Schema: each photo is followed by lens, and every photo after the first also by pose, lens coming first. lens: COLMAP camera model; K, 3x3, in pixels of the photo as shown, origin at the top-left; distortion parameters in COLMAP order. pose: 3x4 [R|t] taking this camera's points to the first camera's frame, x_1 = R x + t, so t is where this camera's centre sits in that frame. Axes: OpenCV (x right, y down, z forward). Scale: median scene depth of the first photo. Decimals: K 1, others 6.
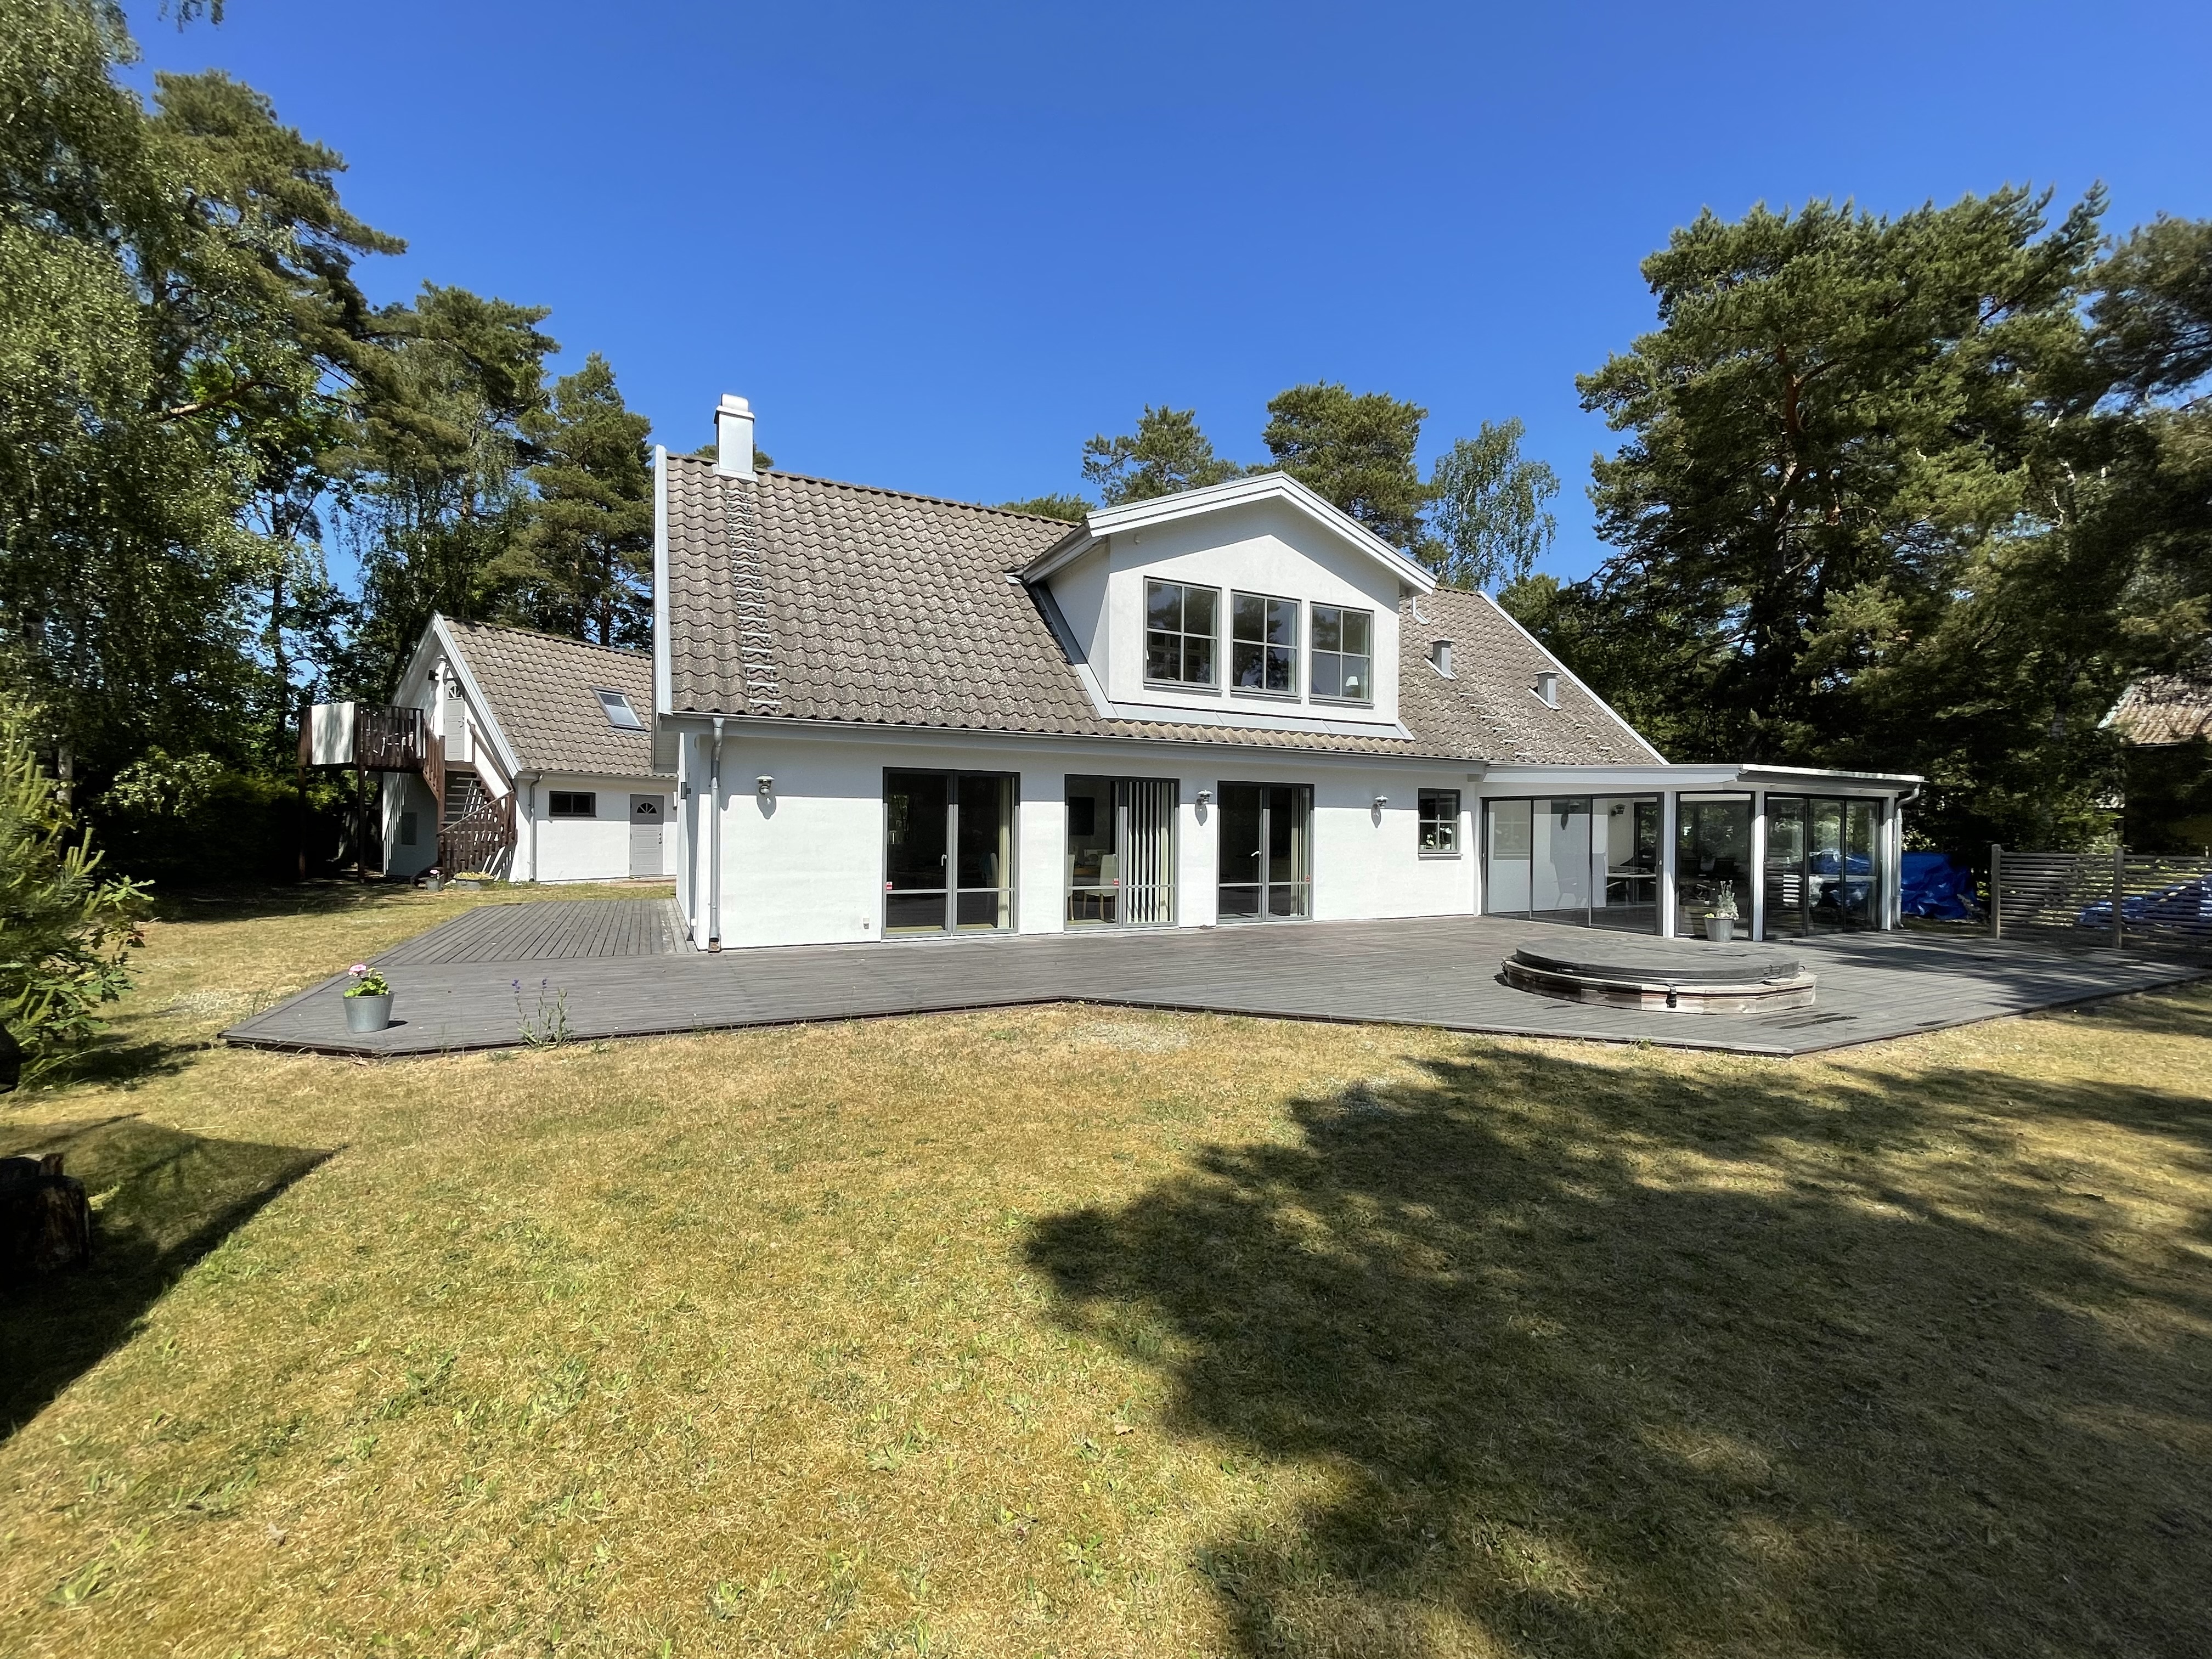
lens RADIAL K [[908.1, 0, 1106.0], [0, 908.1, 829.5], [0, 0, 1]] dist [-0.002092, -0.000210]
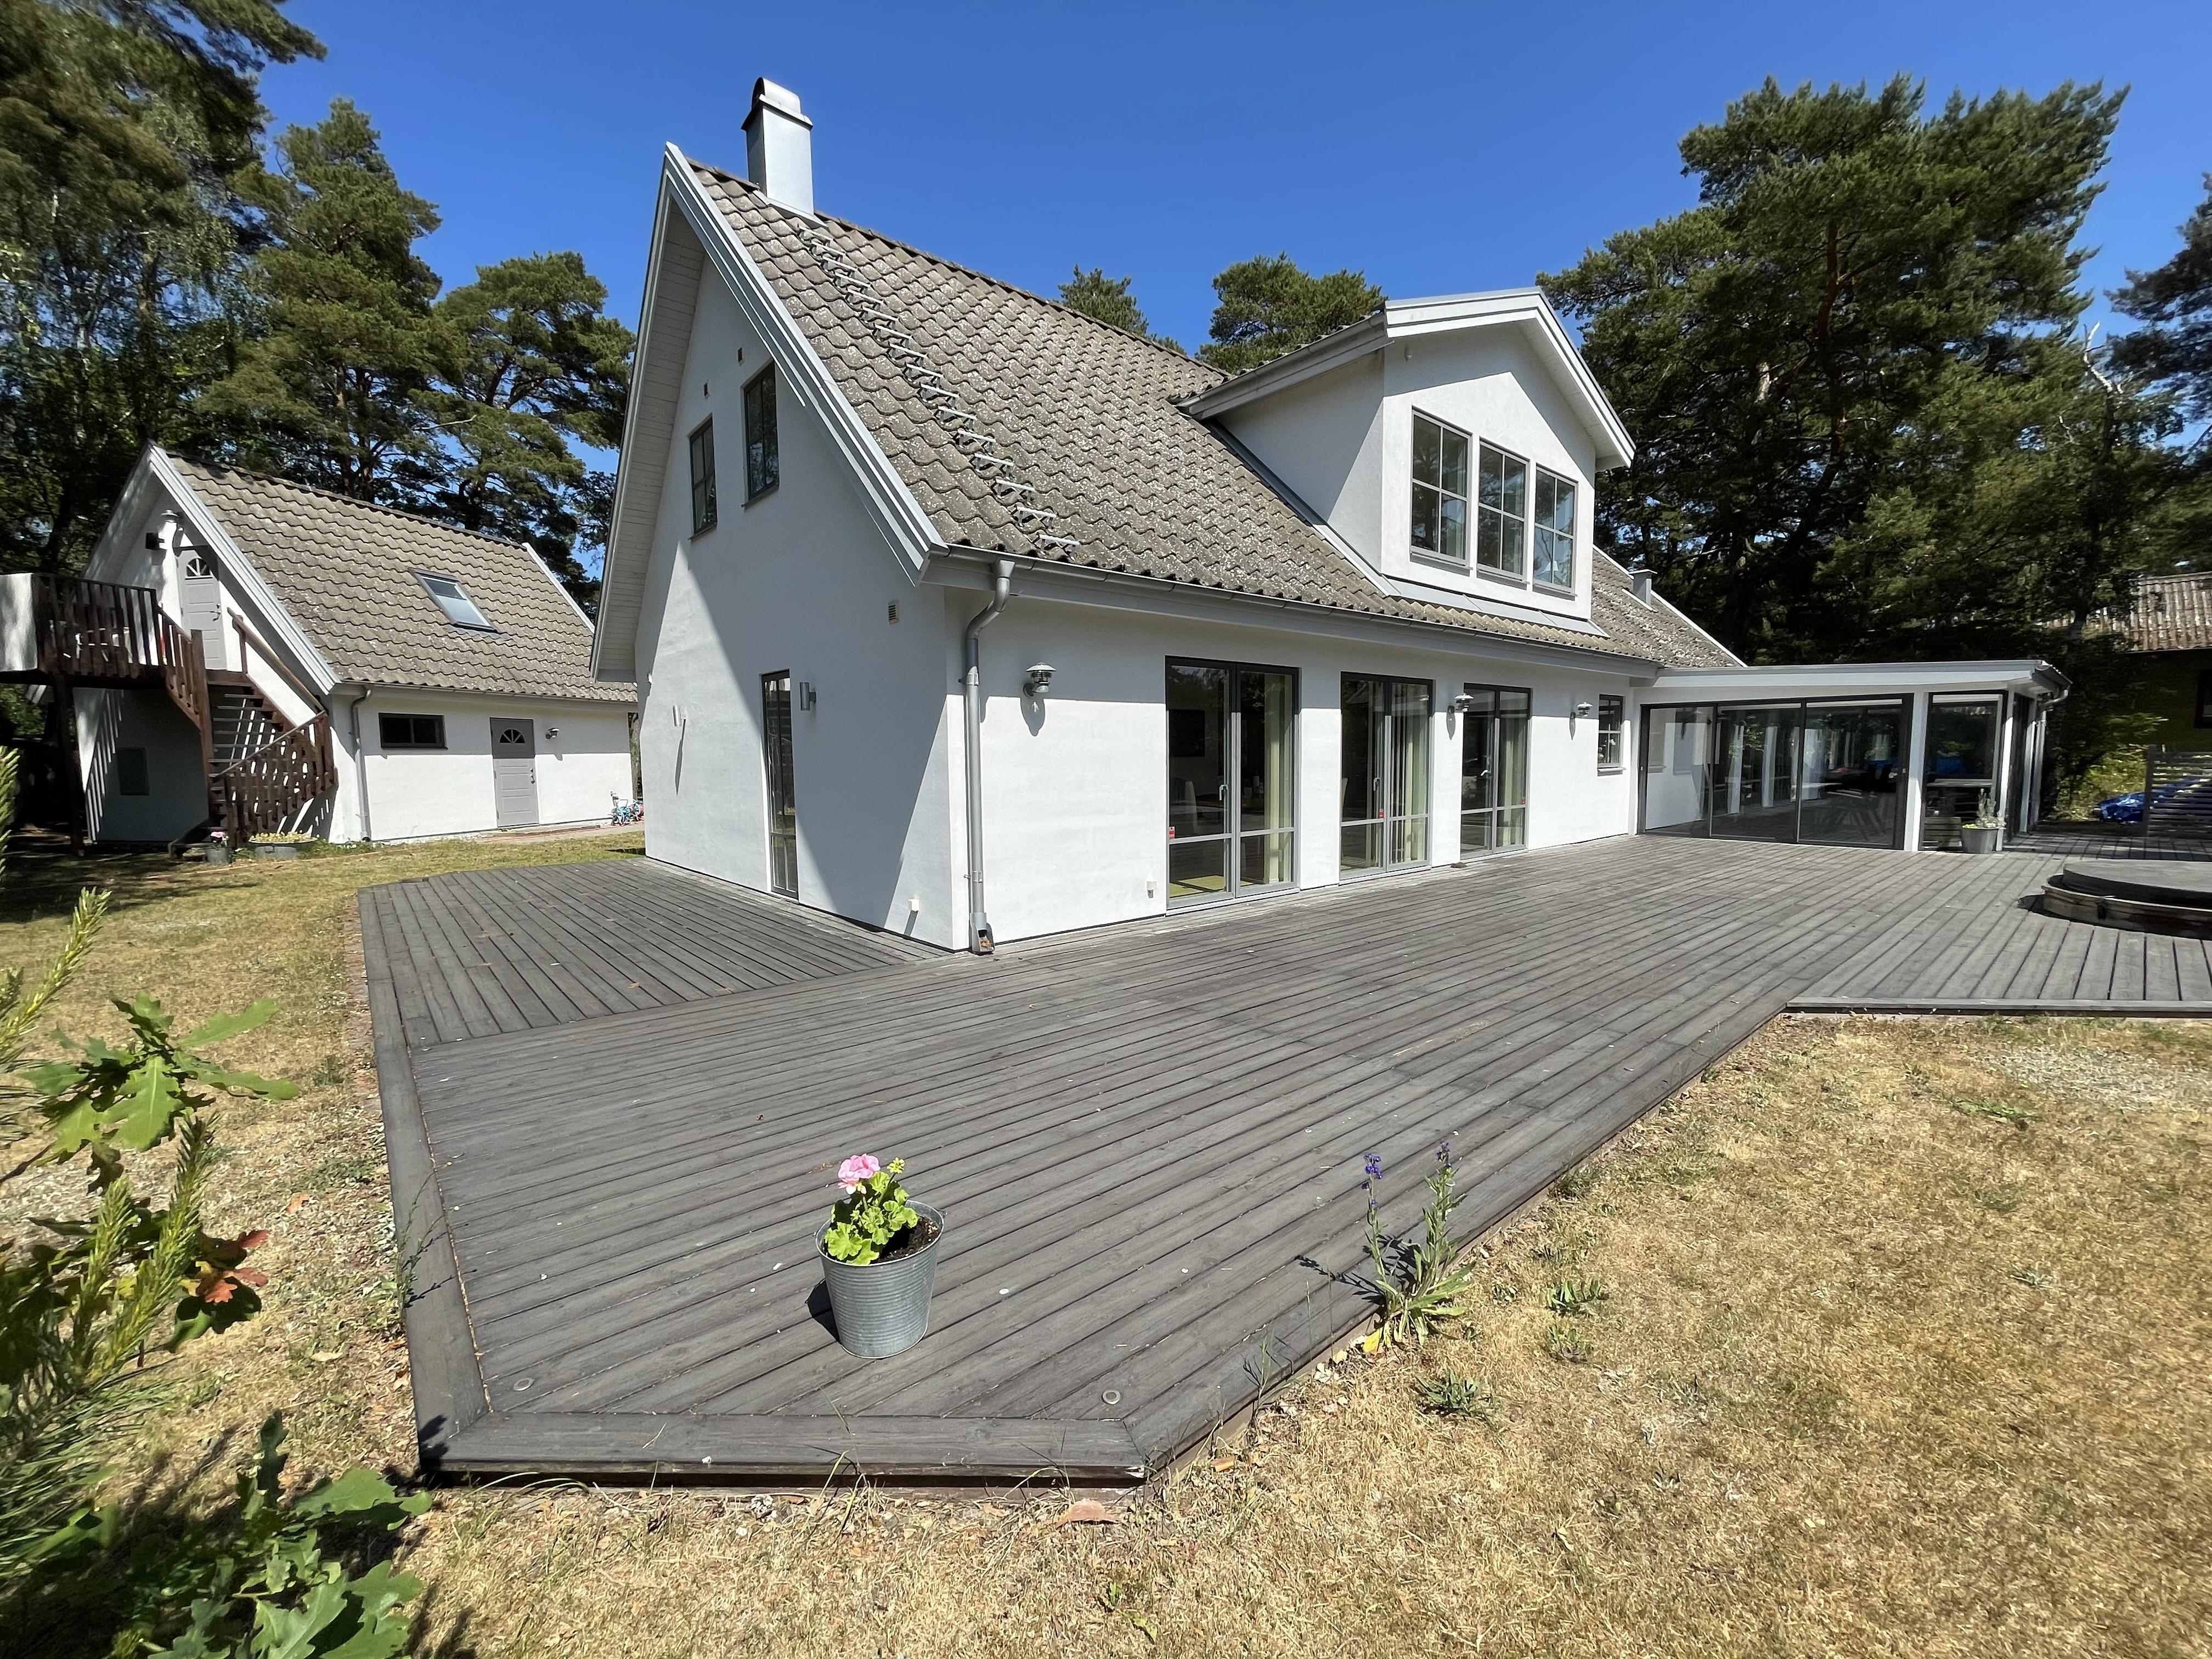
lens RADIAL K [[884.1, 0, 1106.0], [0, 884.1, 829.5], [0, 0, 1]] dist [-0.001368, -0.000189]
pose [[0.970746, -0.041372, 0.236519, -0.285914], [0.021436, 0.996043, 0.086250, 0.000993], [-0.239151, -0.078657, 0.967791, 0.237538]]
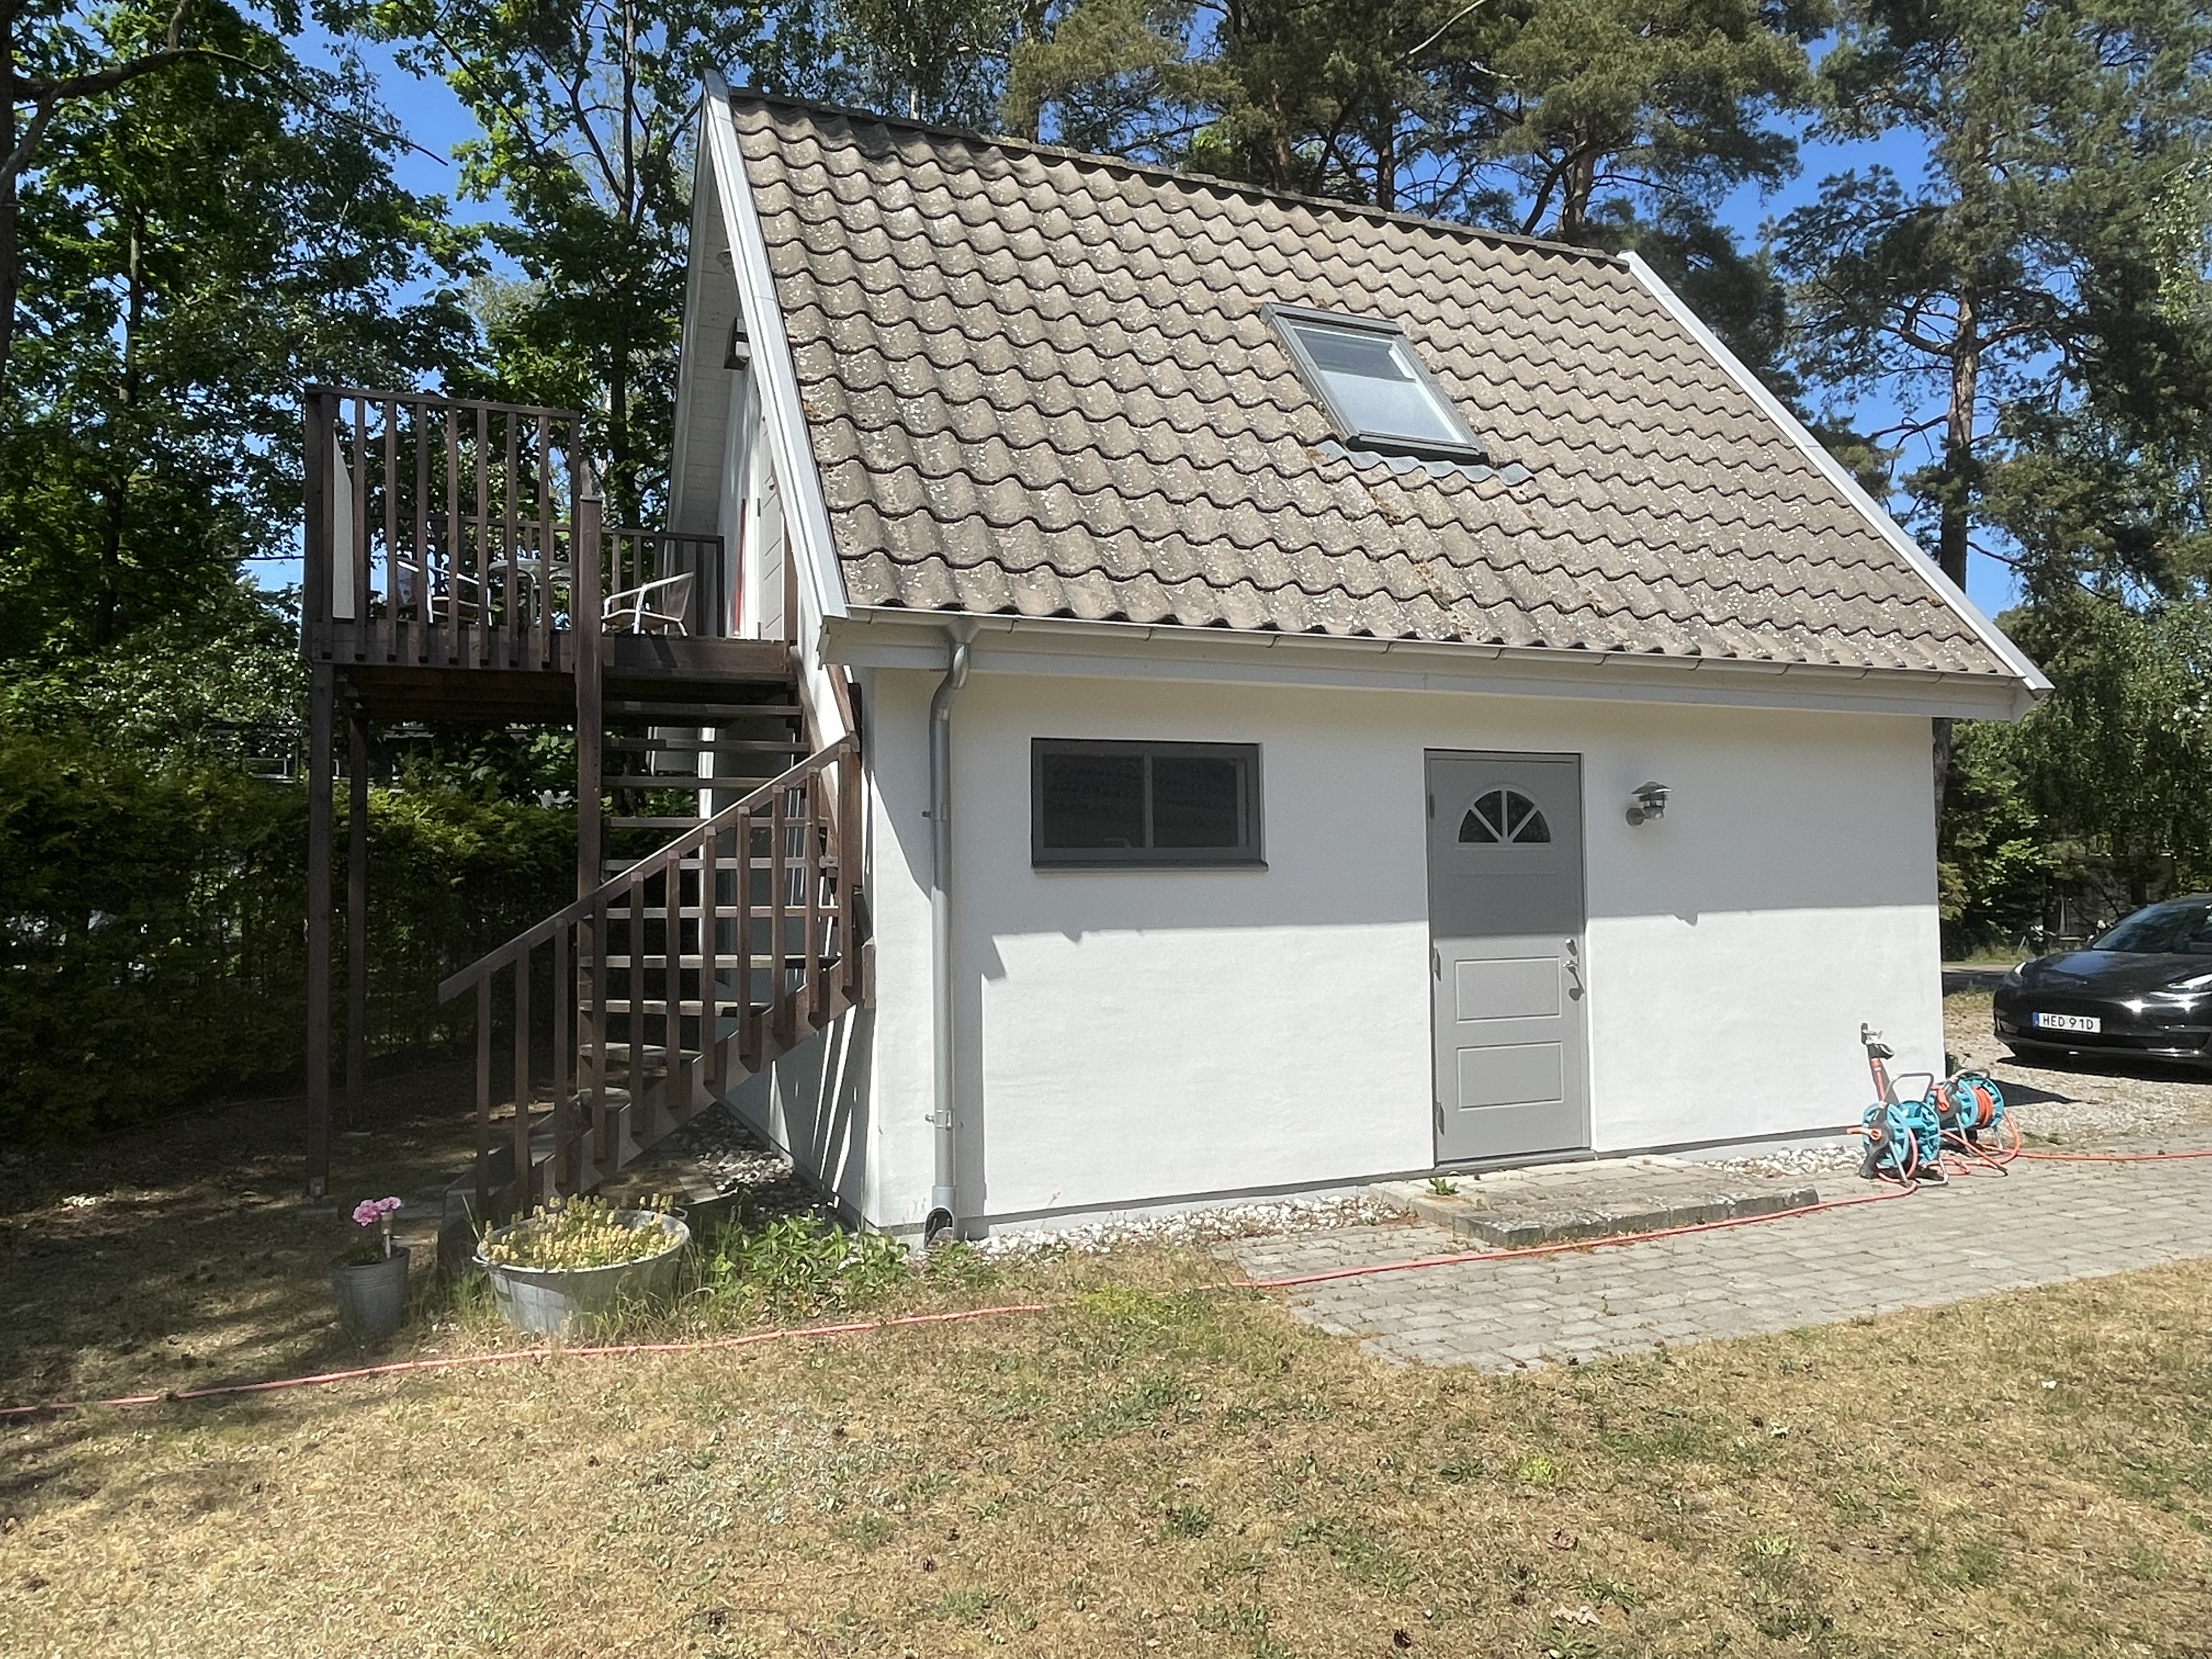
lens RADIAL K [[1495.9, 0, 1106.0], [0, 1495.9, 829.5], [0, 0, 1]] dist [-0.000259, -0.000153]
pose [[0.741891, -0.050640, -0.668606, -0.488504], [0.021393, 0.998424, -0.051883, -0.008017], [0.670179, 0.024188, 0.741805, 0.969149]]
